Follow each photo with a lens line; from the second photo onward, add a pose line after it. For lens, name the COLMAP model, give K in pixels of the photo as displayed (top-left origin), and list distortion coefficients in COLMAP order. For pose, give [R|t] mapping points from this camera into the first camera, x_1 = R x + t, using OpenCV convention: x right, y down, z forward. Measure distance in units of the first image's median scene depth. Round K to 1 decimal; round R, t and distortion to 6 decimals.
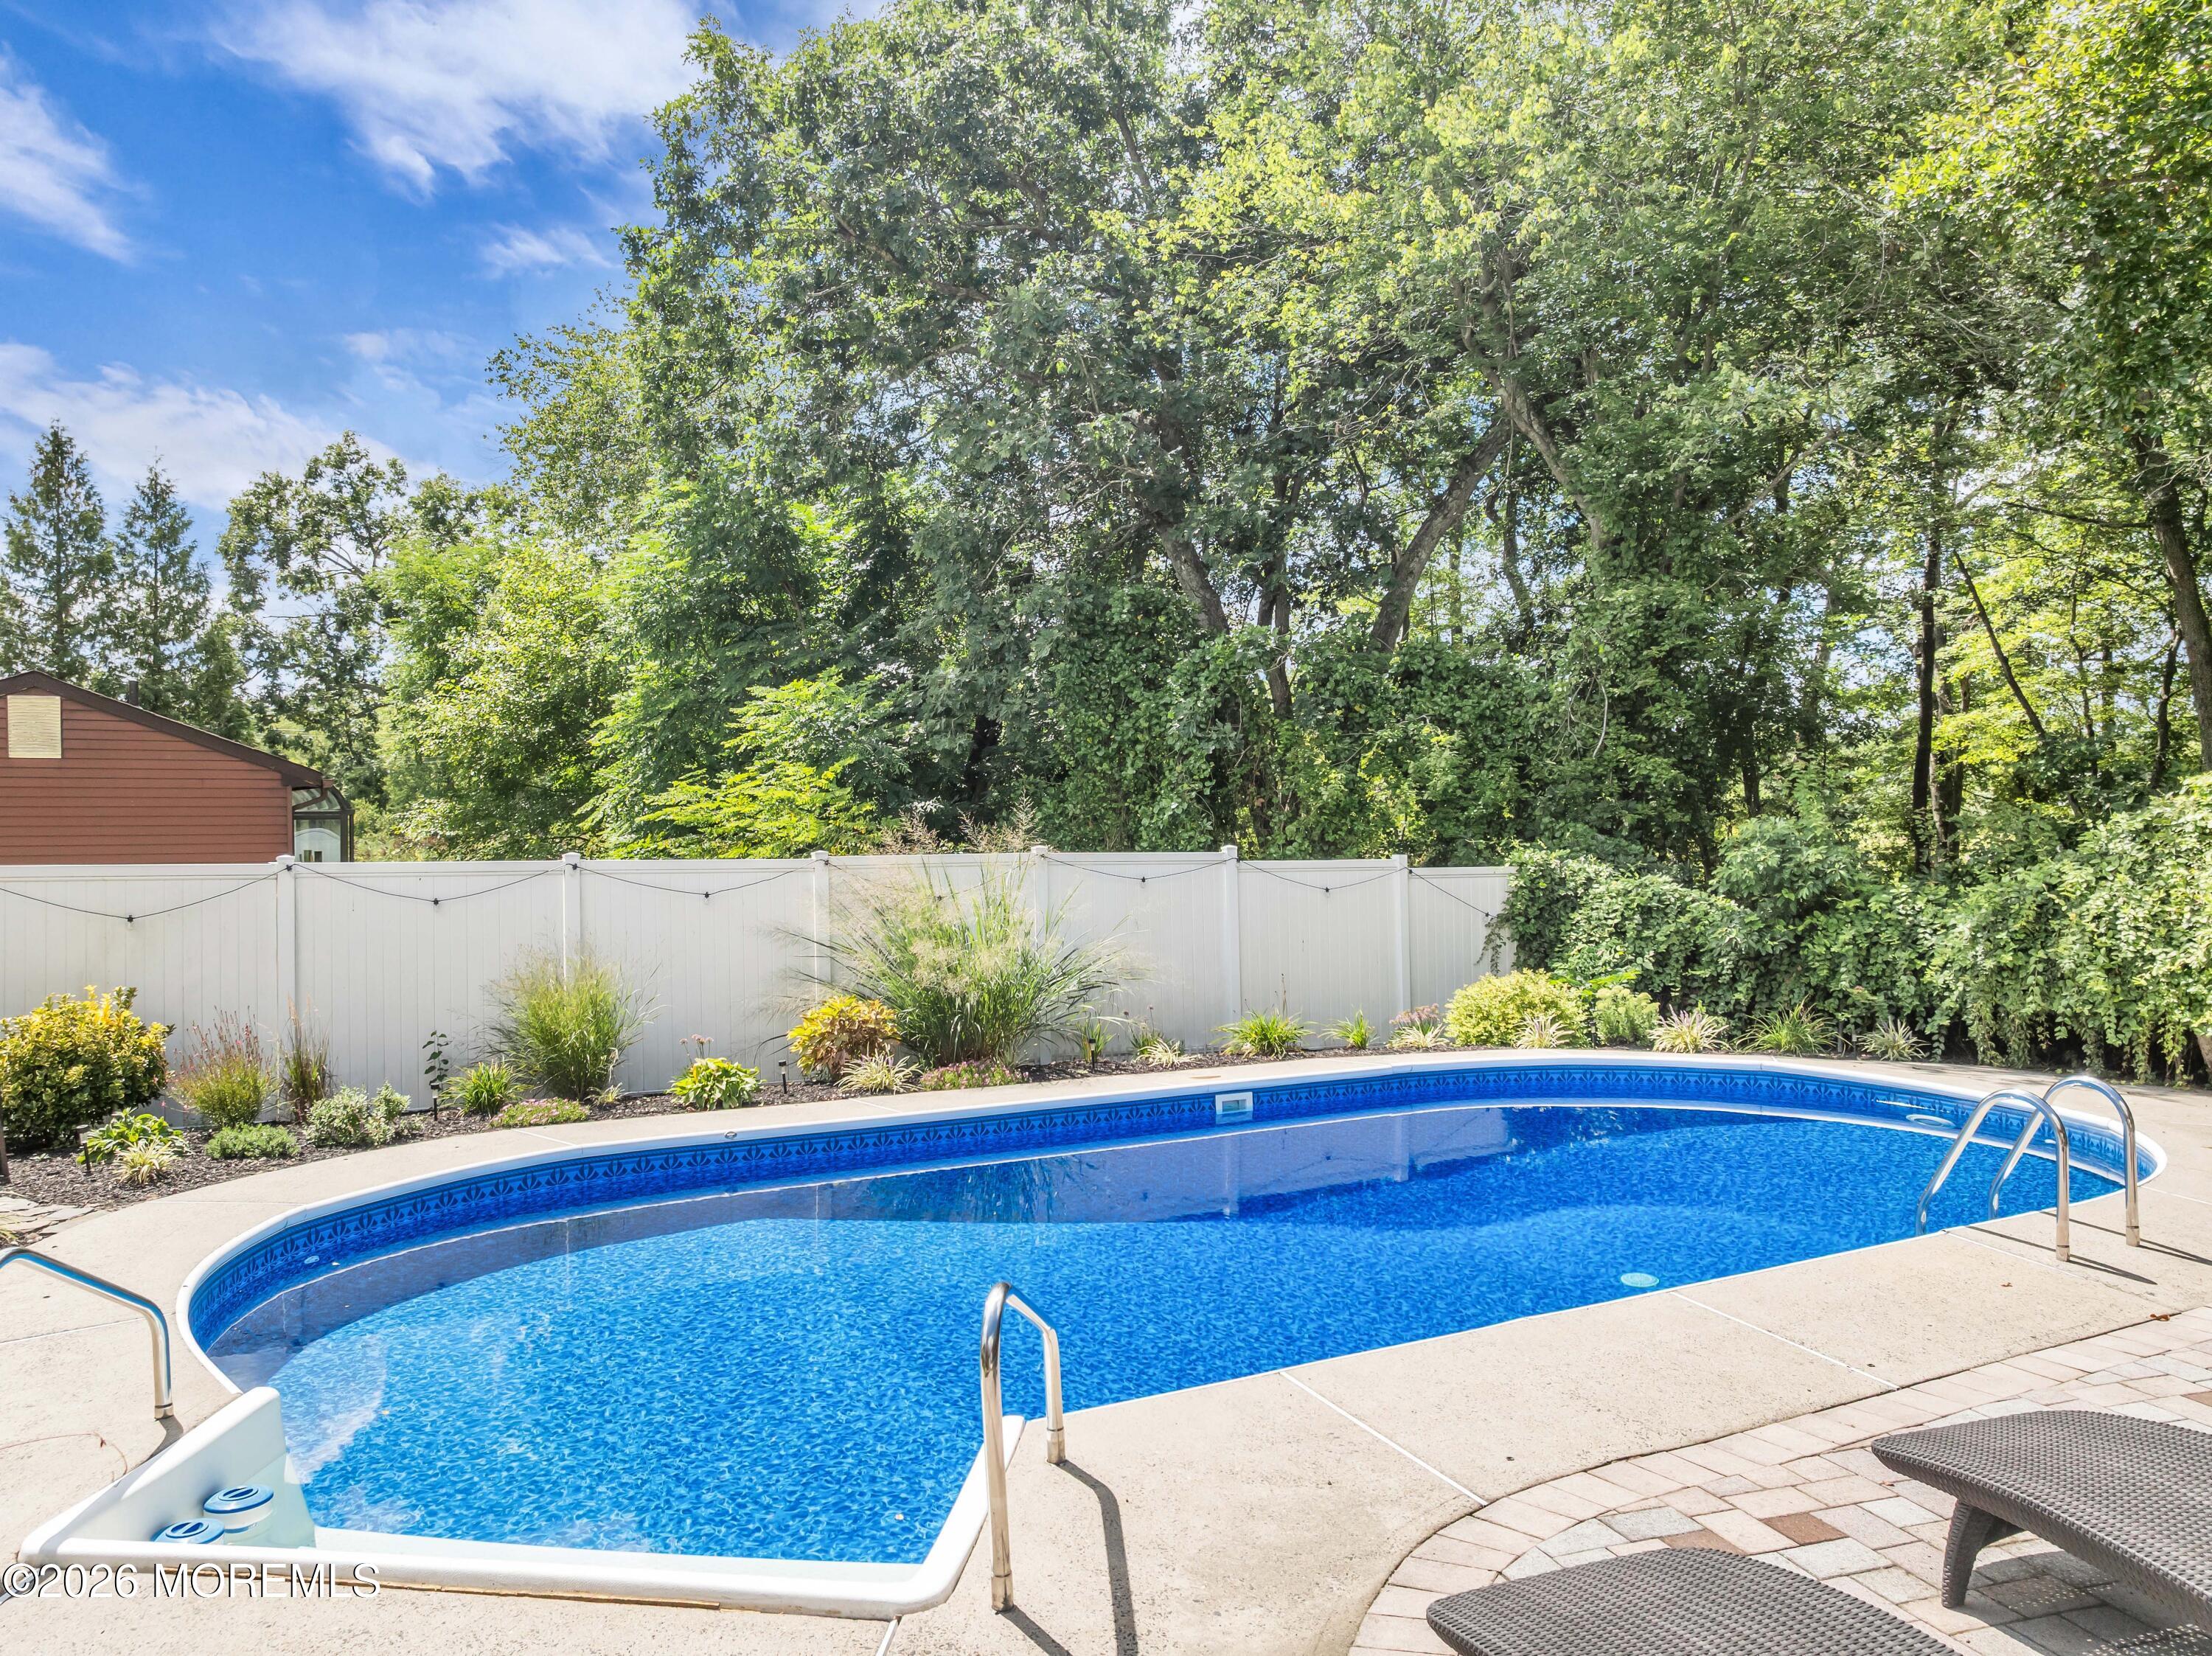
lens RADIAL K [[1564.0, 0, 1106.0], [0, 1564.0, 828.0], [0, 0, 1]] dist [-0.036816, 0.007225]
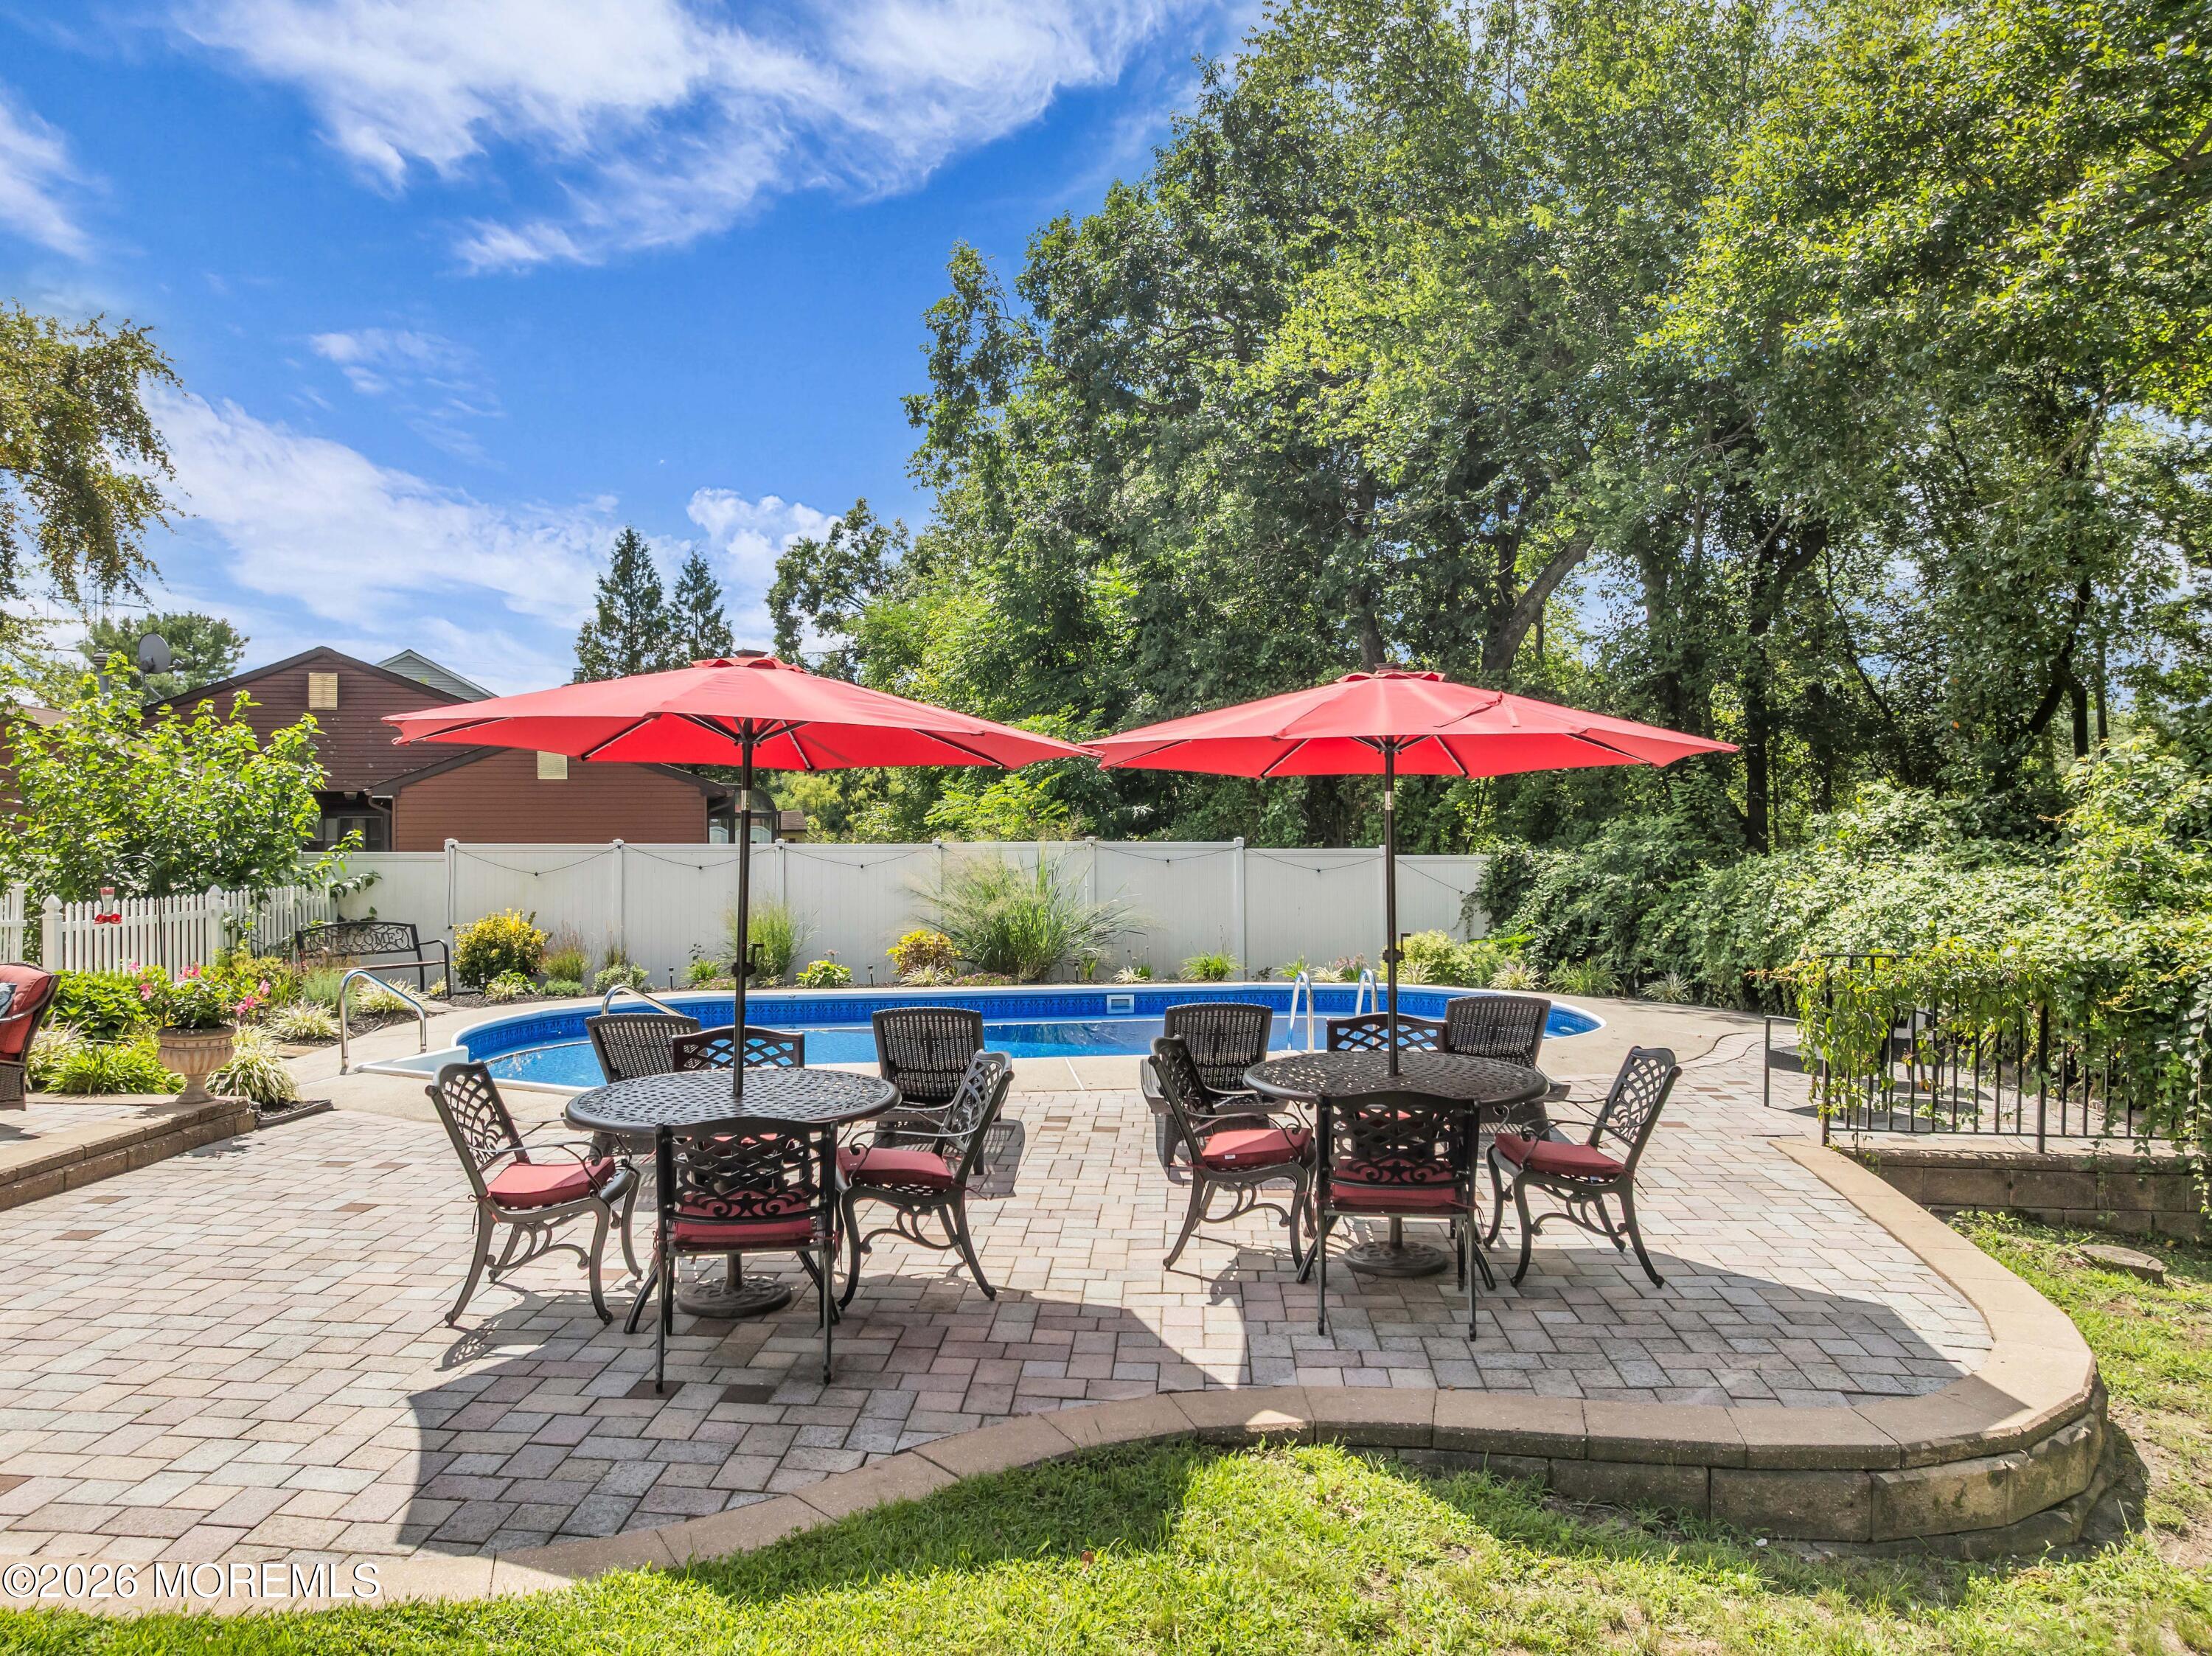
lens RADIAL K [[1564.0, 0, 1106.0], [0, 1564.0, 828.0], [0, 0, 1]] dist [-0.036816, 0.007225]
pose [[0.939938, 0.002082, -0.341338, 0.169243], [-0.001866, 0.999998, 0.000961, 0.000667], [0.341339, -0.000266, 0.939940, -0.132463]]
